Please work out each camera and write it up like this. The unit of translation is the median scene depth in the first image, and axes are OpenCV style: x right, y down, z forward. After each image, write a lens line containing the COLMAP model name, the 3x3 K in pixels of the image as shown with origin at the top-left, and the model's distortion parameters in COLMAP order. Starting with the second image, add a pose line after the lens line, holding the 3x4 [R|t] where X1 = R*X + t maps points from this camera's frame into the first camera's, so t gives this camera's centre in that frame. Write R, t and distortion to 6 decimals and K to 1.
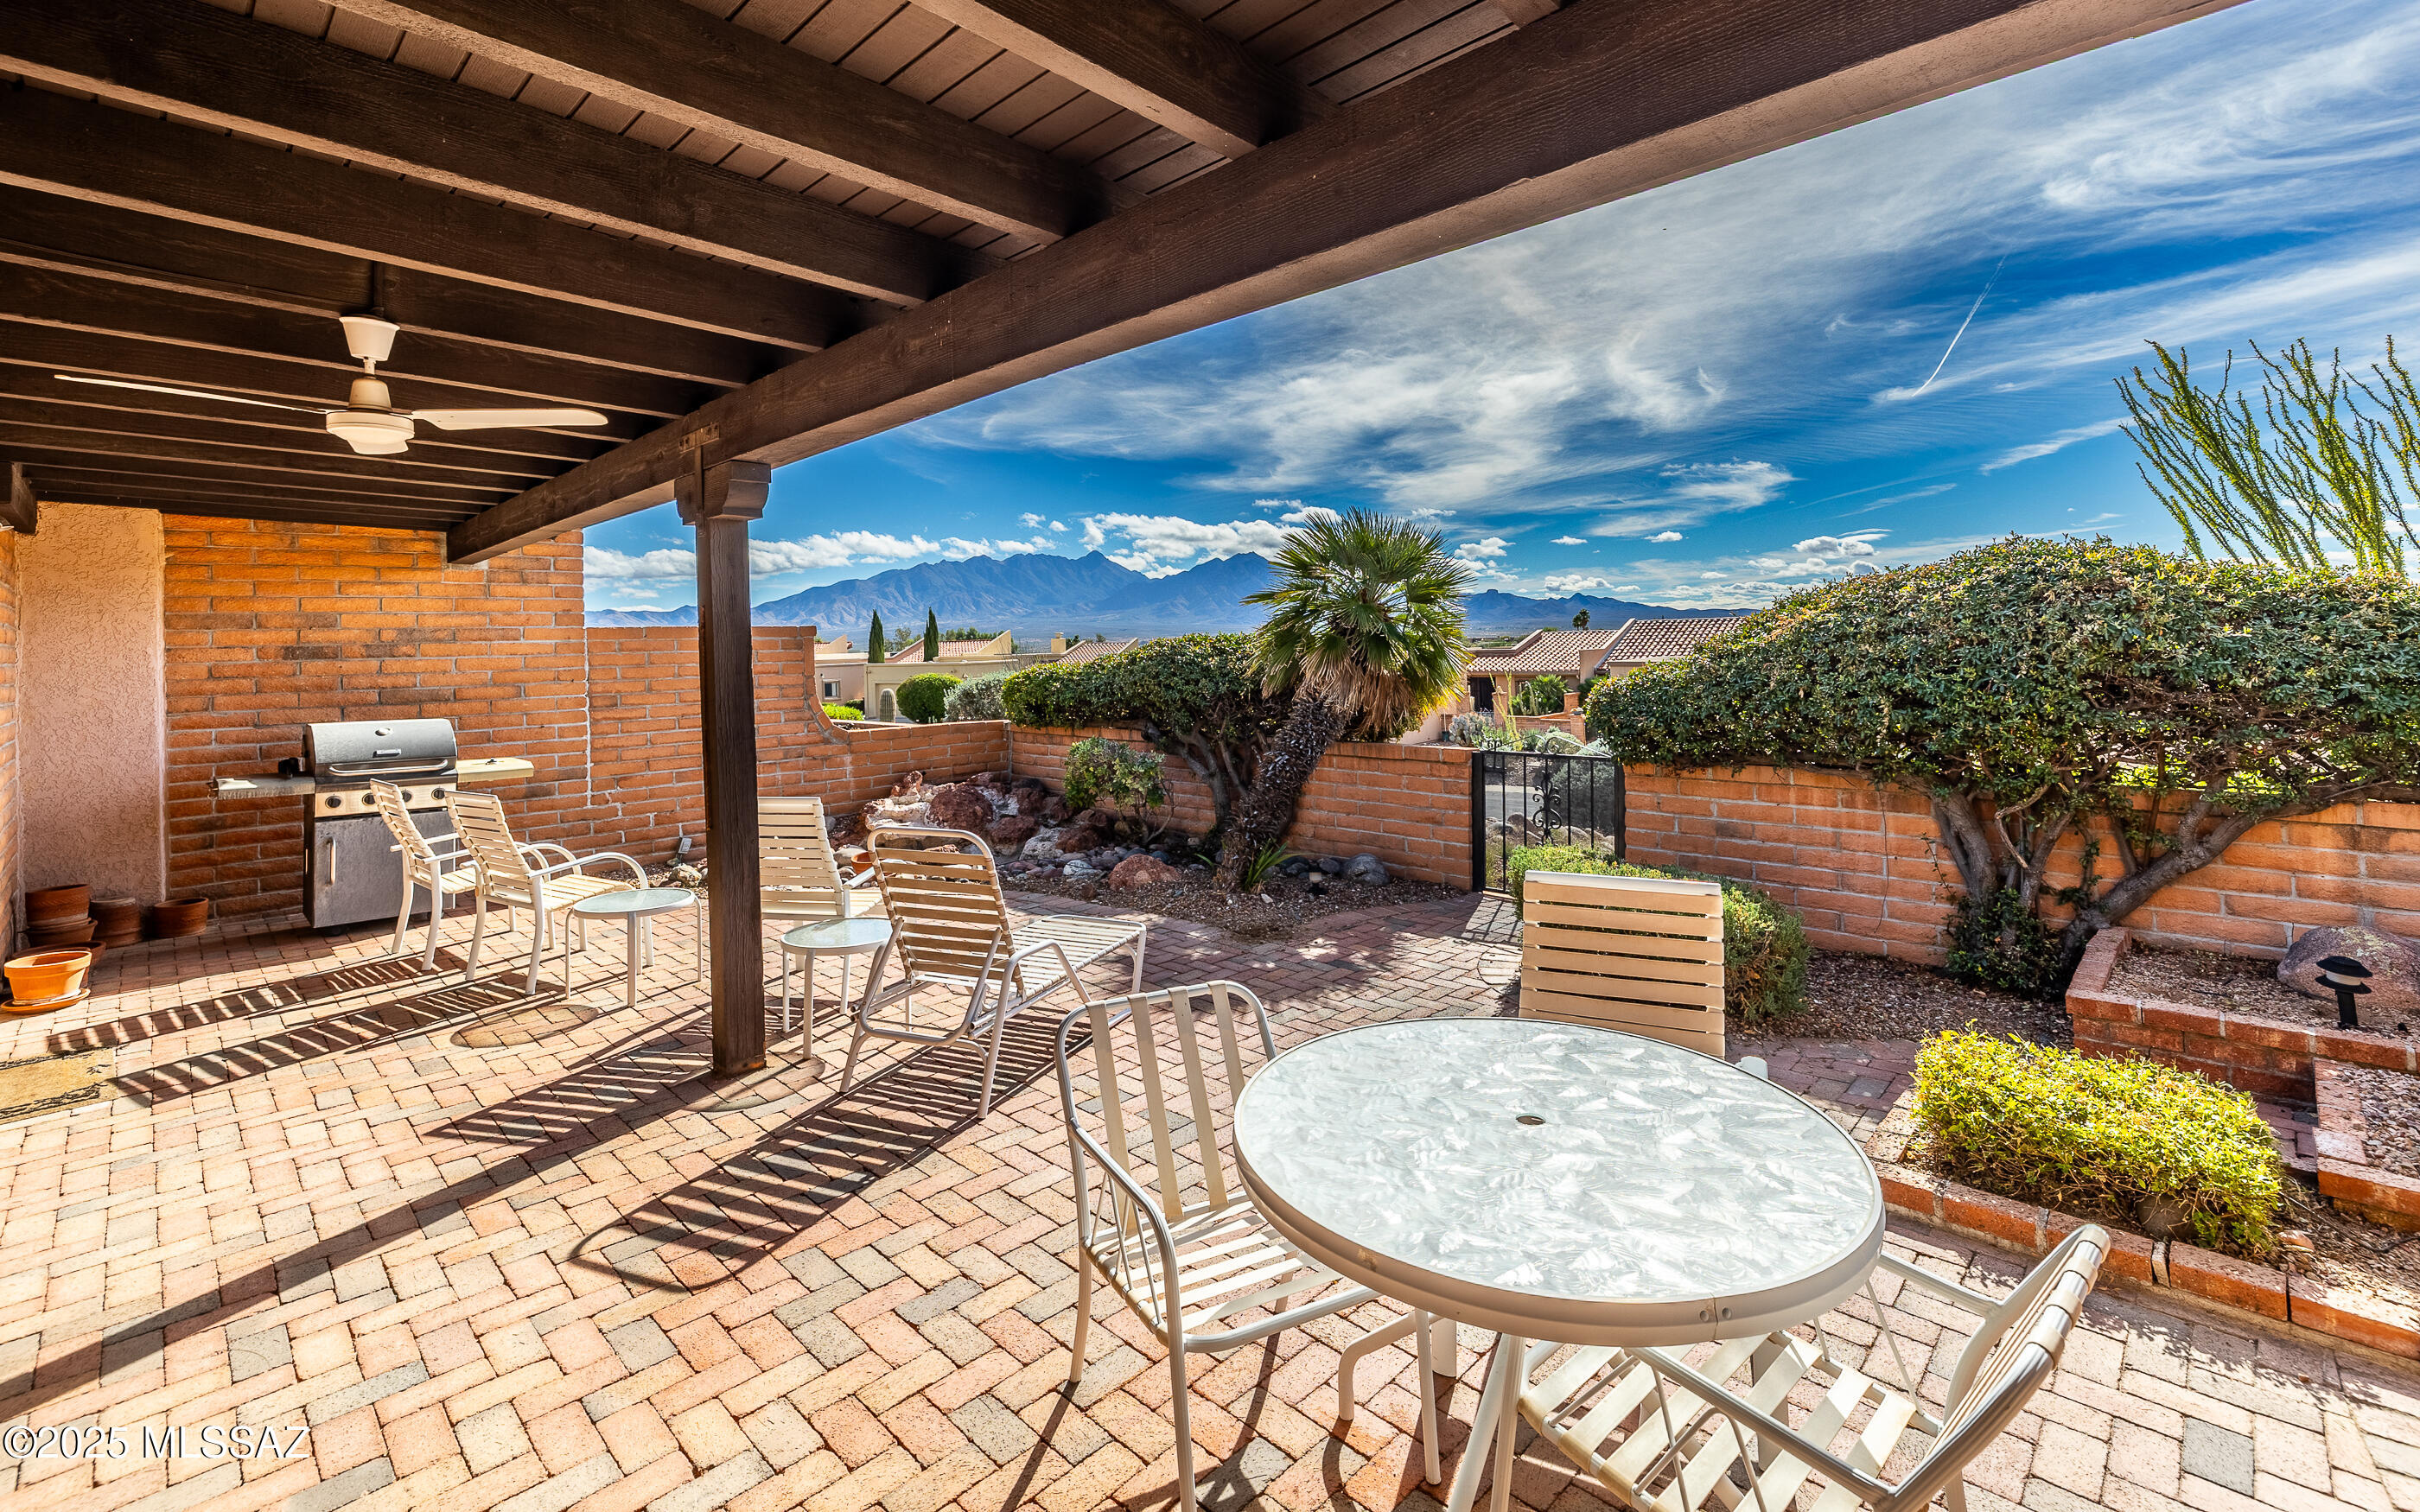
lens RADIAL K [[1044.5, 0, 1208.7], [0, 1044.5, 646.0], [0, 0, 1]] dist [-0.000328, -0.000071]
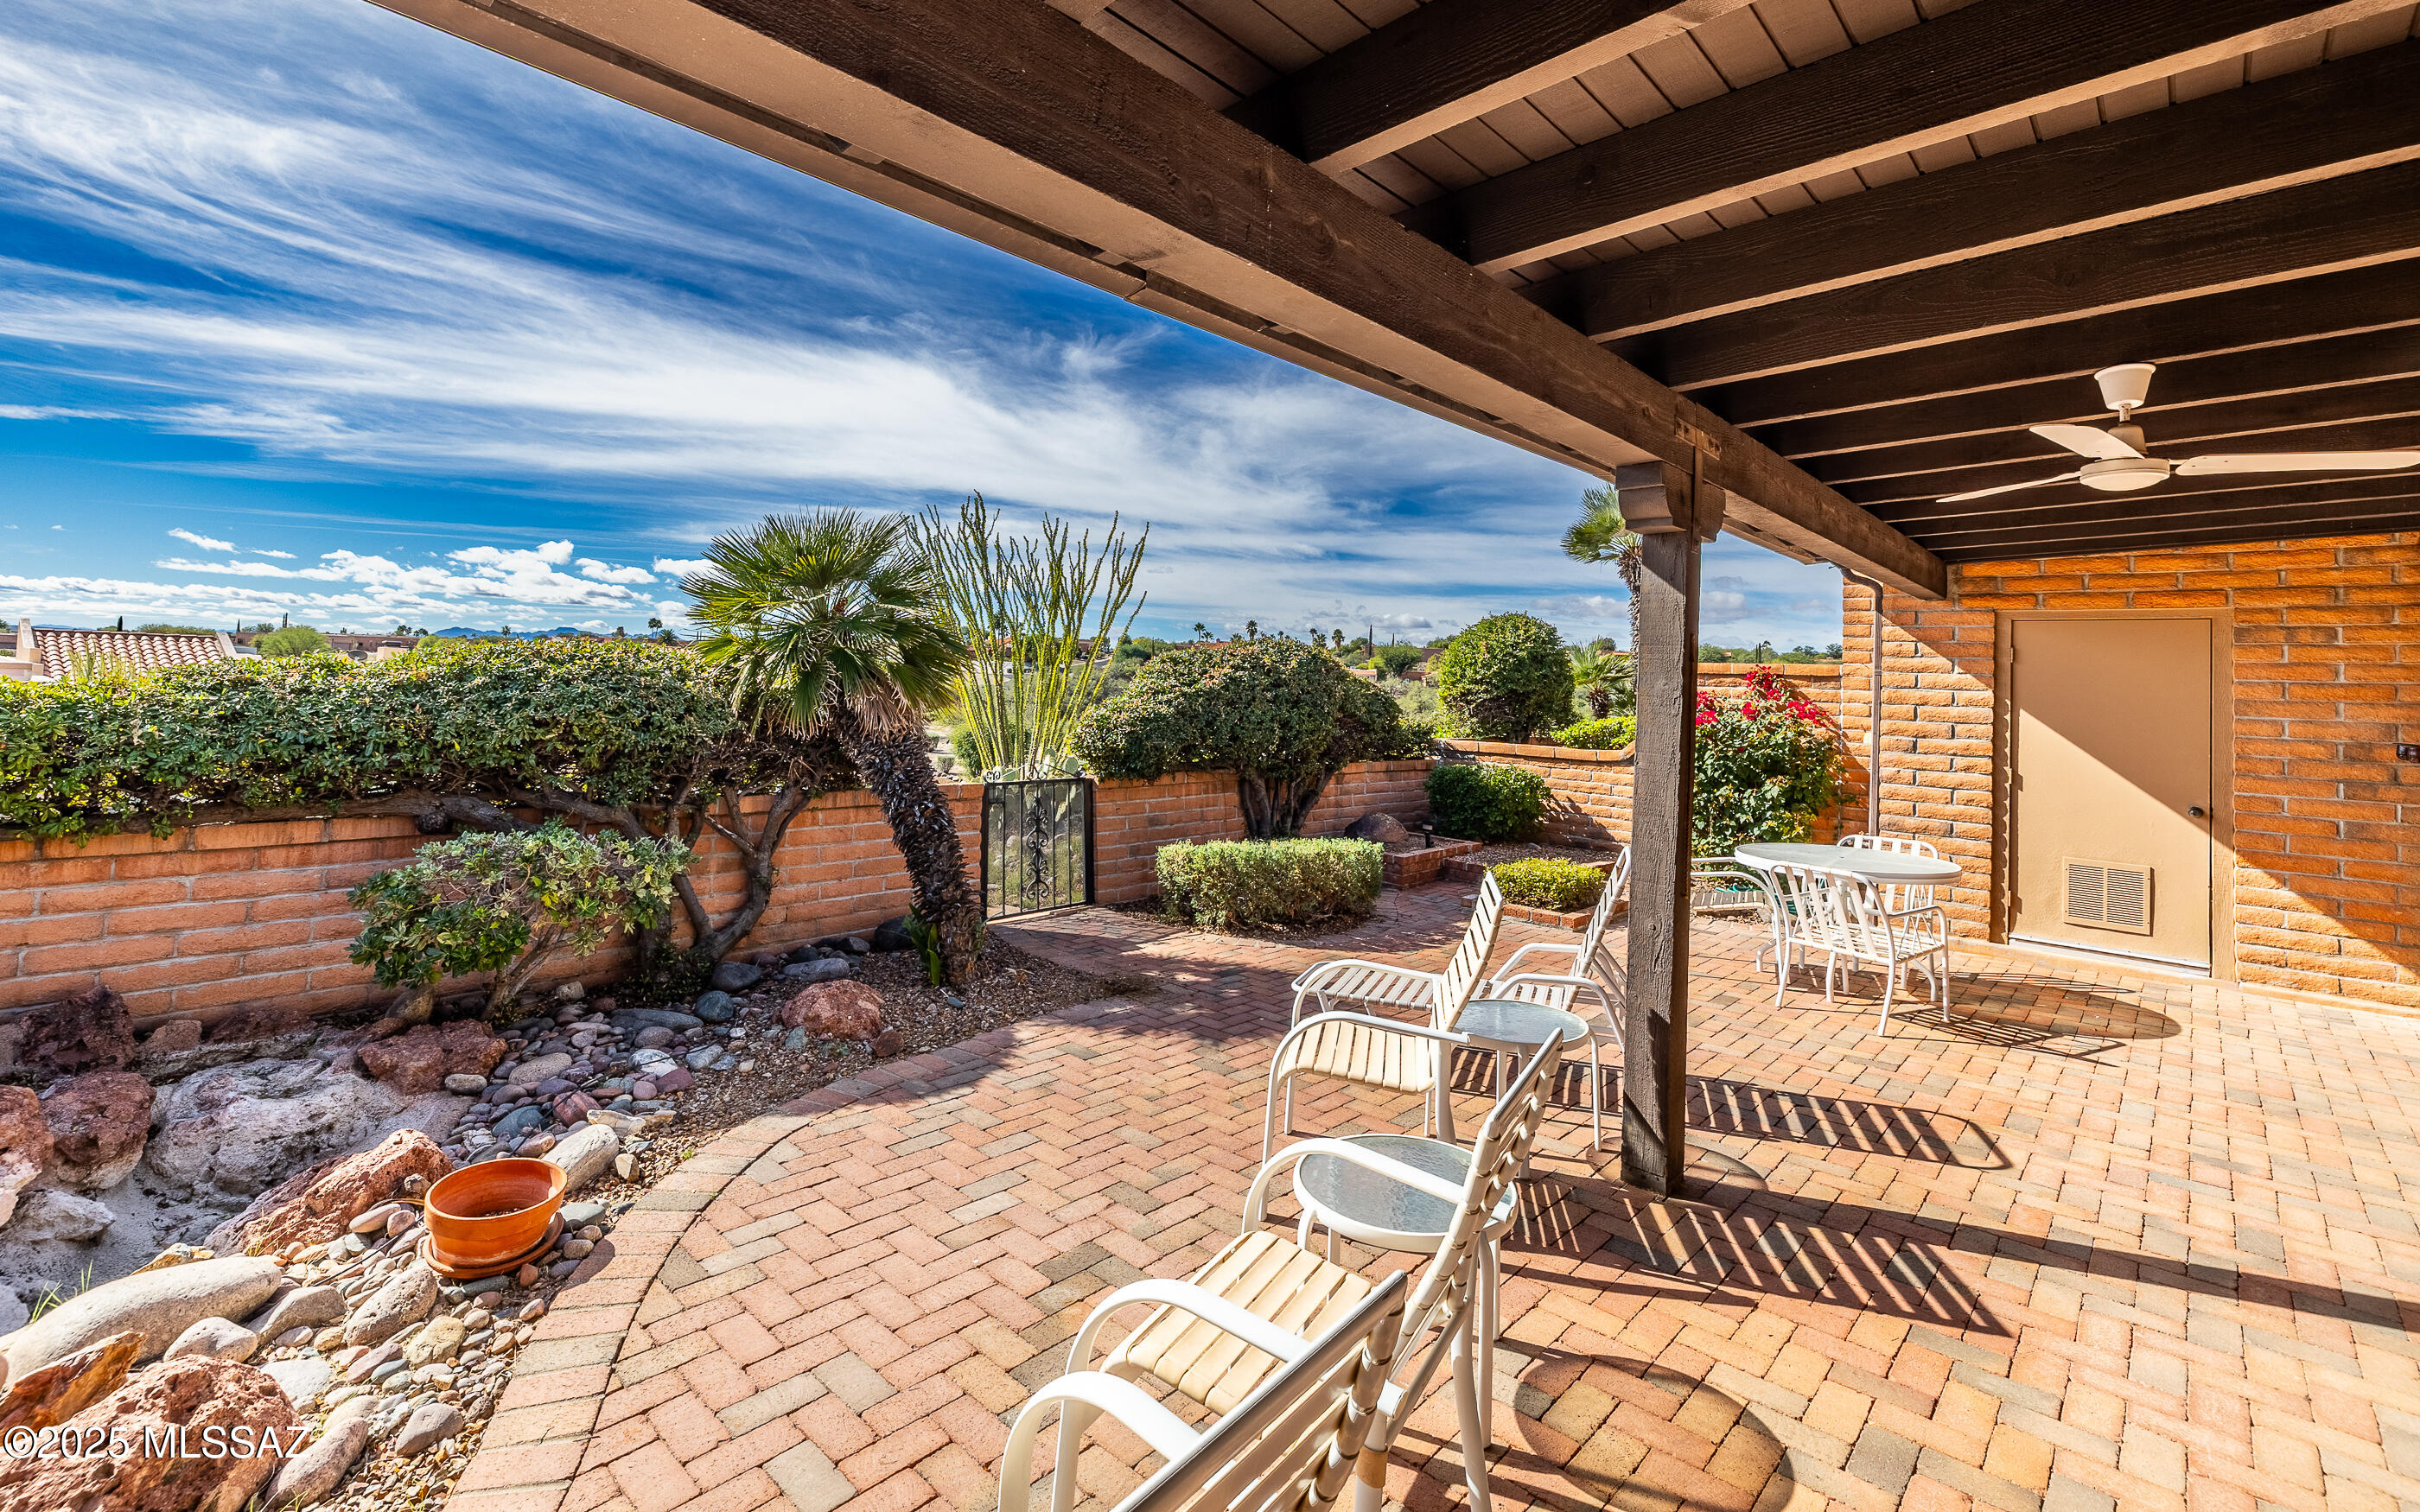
lens RADIAL K [[1044.5, 0, 1208.7], [0, 1044.5, 646.0], [0, 0, 1]] dist [-0.000328, -0.000071]
pose [[-0.018867, 0.056962, 0.998198, -0.763657], [-0.034407, 0.997747, -0.057587, 0.018261], [-0.999230, -0.035432, -0.016865, 0.807902]]
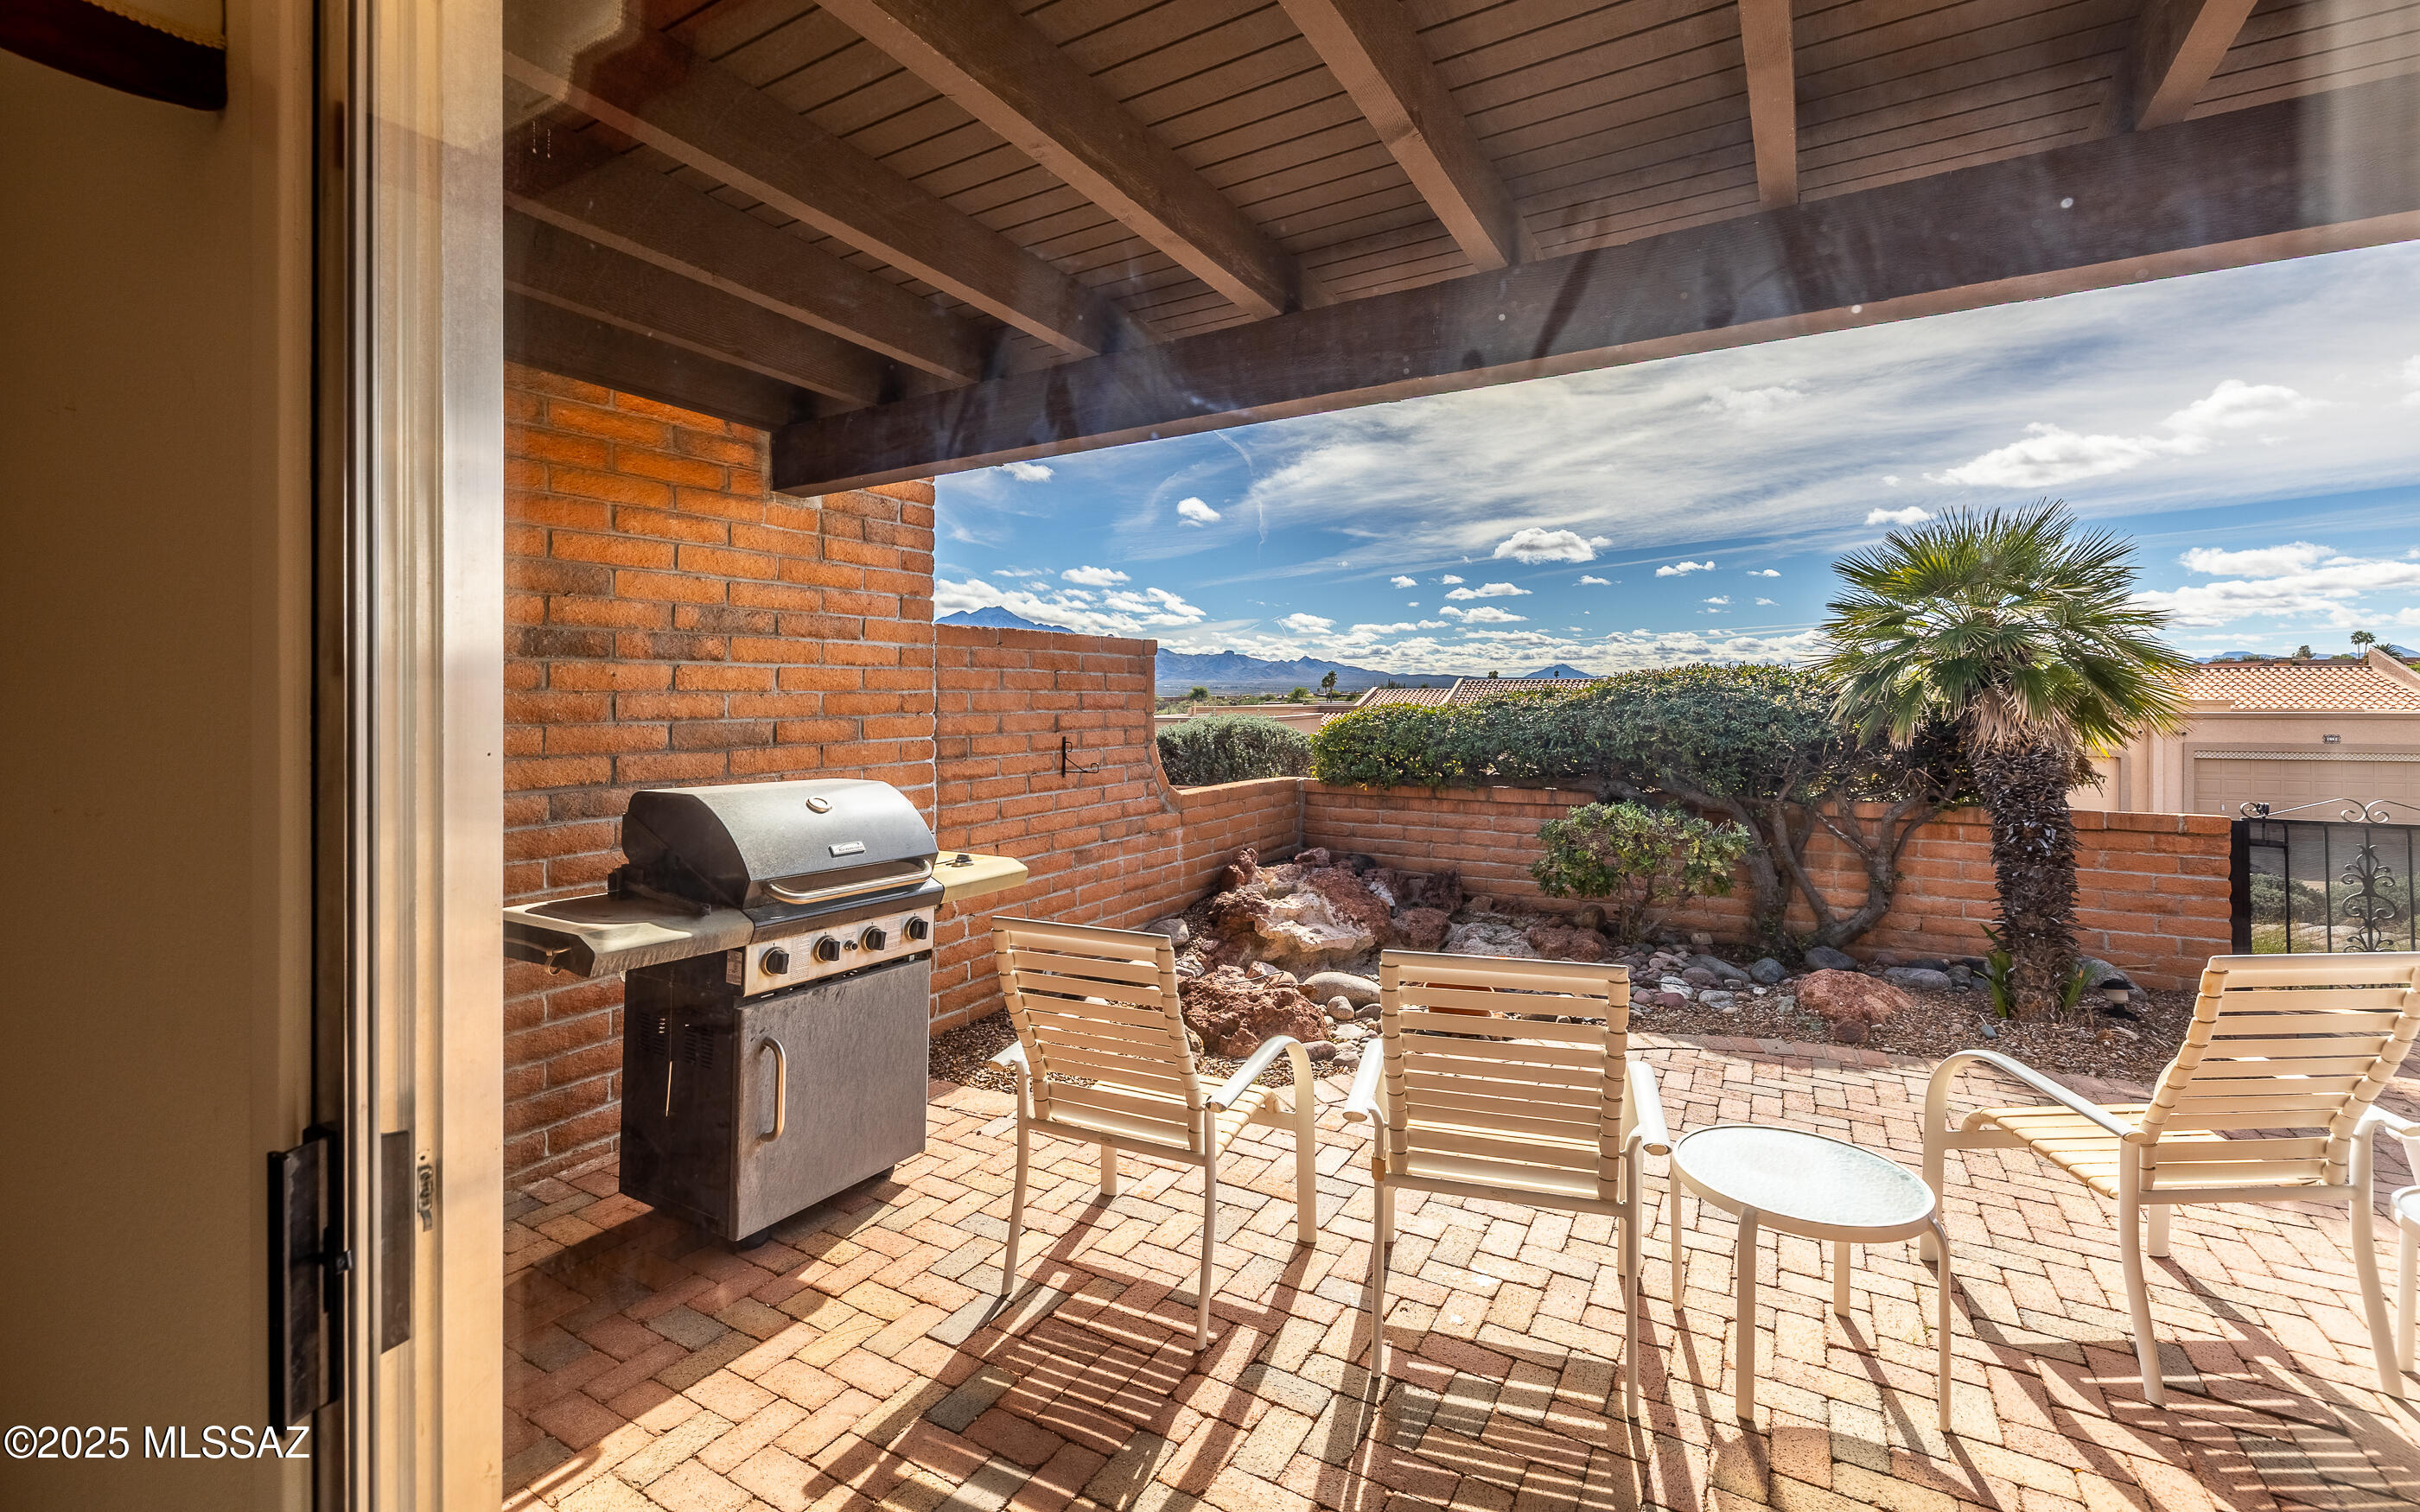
lens RADIAL K [[1024.4, 0, 1207.0], [0, 1024.4, 699.4], [0, 0, 1]] dist [-0.001166, -0.000028]
pose [[0.968324, 0.018392, 0.249017, -0.677749], [-0.017911, 0.999831, -0.004199, 0.028871], [-0.249052, -0.000394, 0.968490, 0.455013]]
